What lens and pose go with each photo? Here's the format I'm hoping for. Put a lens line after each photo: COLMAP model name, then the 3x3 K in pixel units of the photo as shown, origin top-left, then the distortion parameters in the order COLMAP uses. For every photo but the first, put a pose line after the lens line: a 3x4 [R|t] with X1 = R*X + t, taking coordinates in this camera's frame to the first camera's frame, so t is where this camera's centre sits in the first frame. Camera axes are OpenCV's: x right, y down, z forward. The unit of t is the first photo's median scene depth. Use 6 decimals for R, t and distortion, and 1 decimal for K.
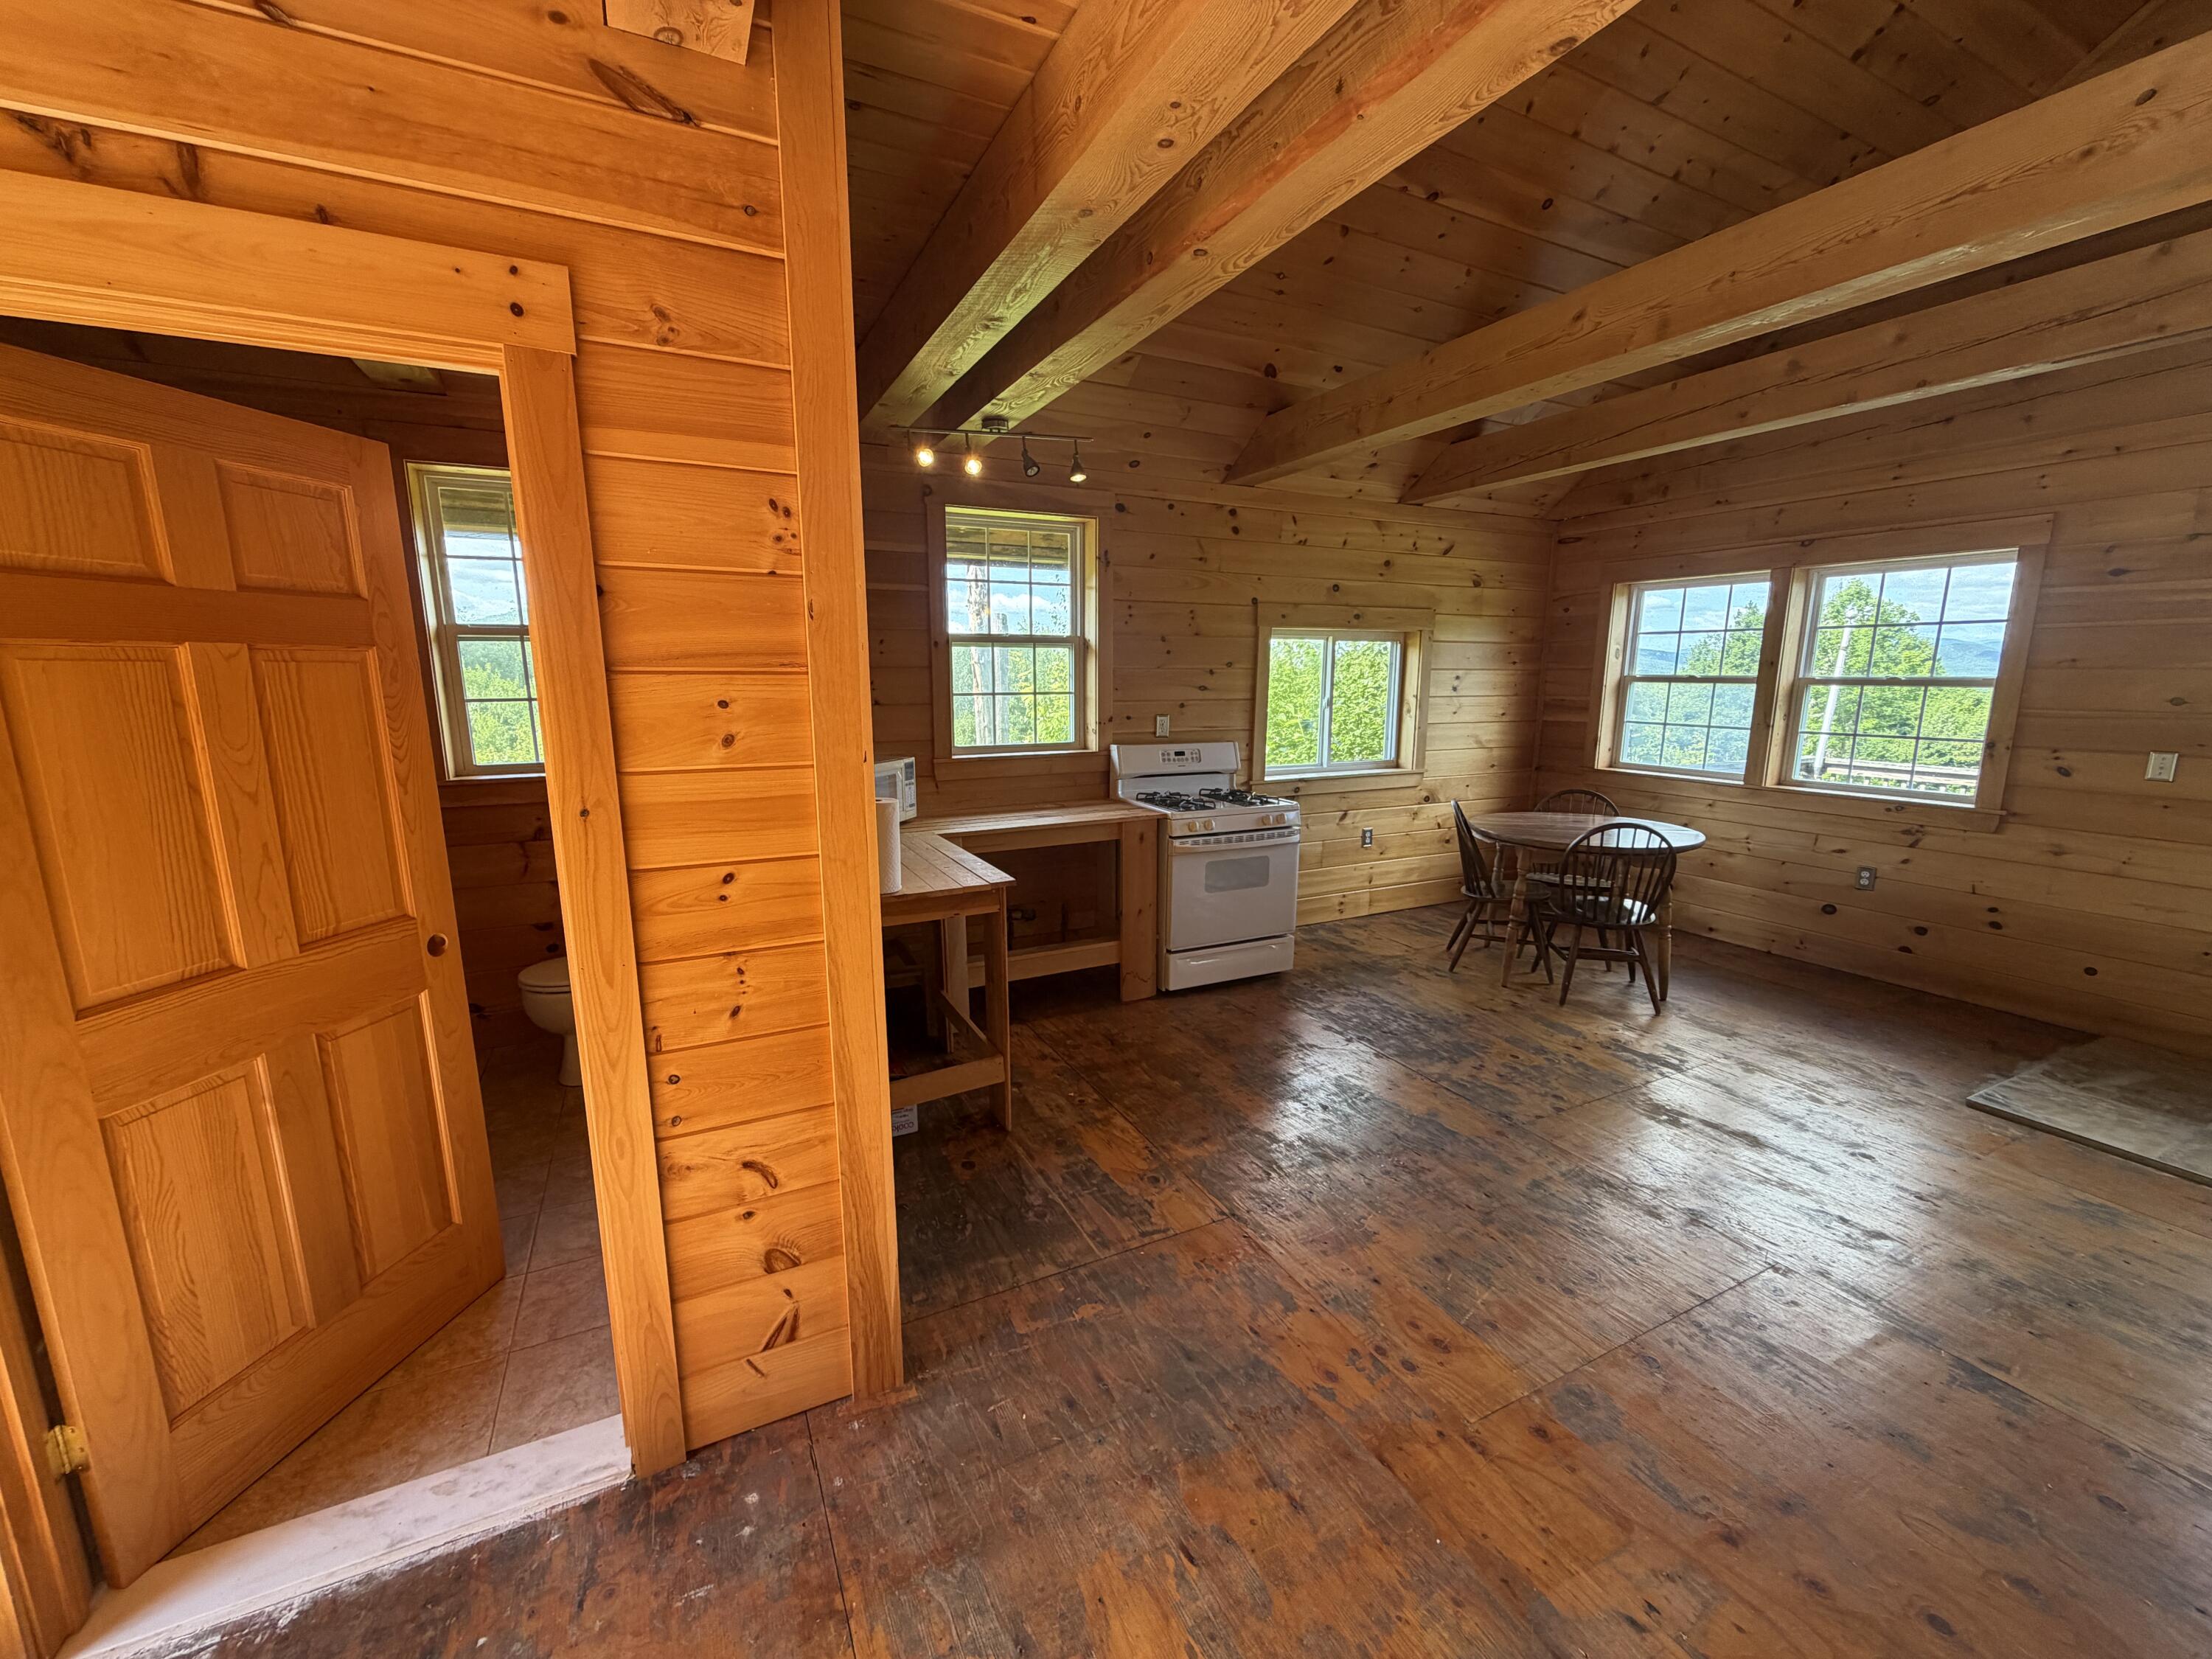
lens RADIAL K [[875.5, 0, 1106.0], [0, 875.5, 829.5], [0, 0, 1]] dist [-0.000933, -0.000347]
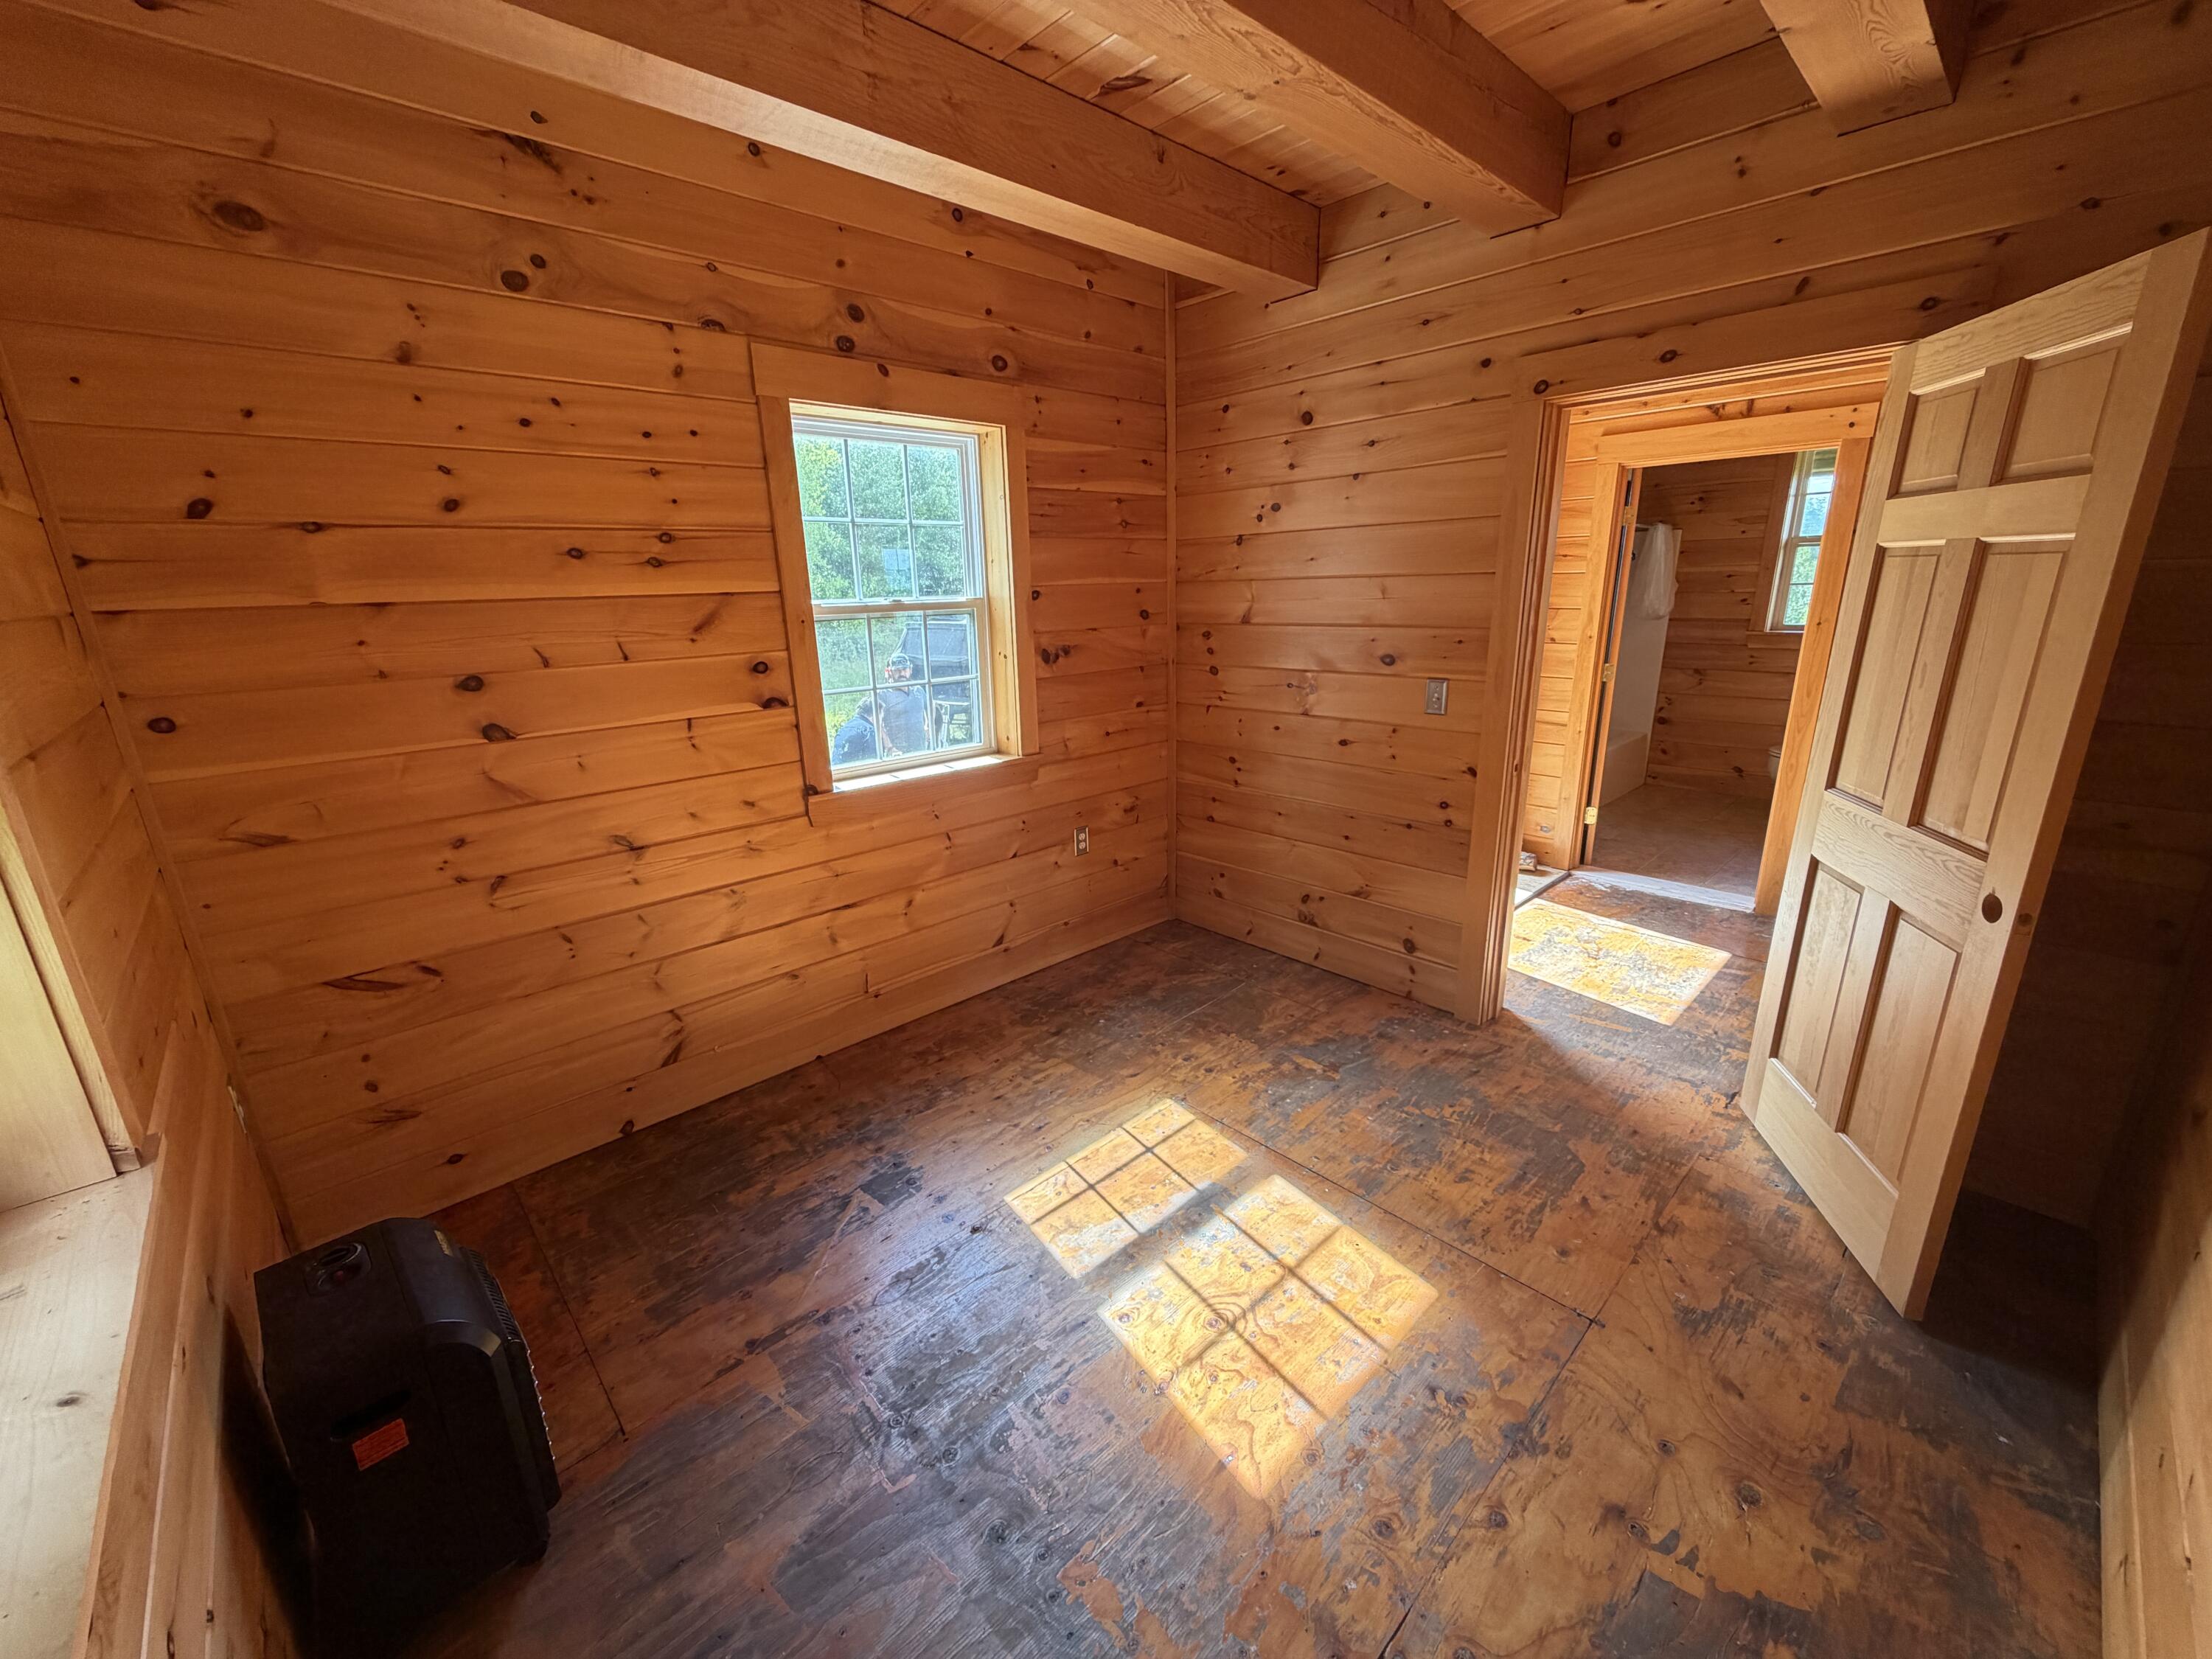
lens RADIAL K [[875.5, 0, 1106.0], [0, 875.5, 829.5], [0, 0, 1]] dist [-0.000933, -0.000347]
pose [[0.284380, 0.256503, -0.923761, 1.401246], [-0.145908, 0.963899, 0.222730, 0.311055], [0.947544, 0.071444, 0.311539, -1.819567]]
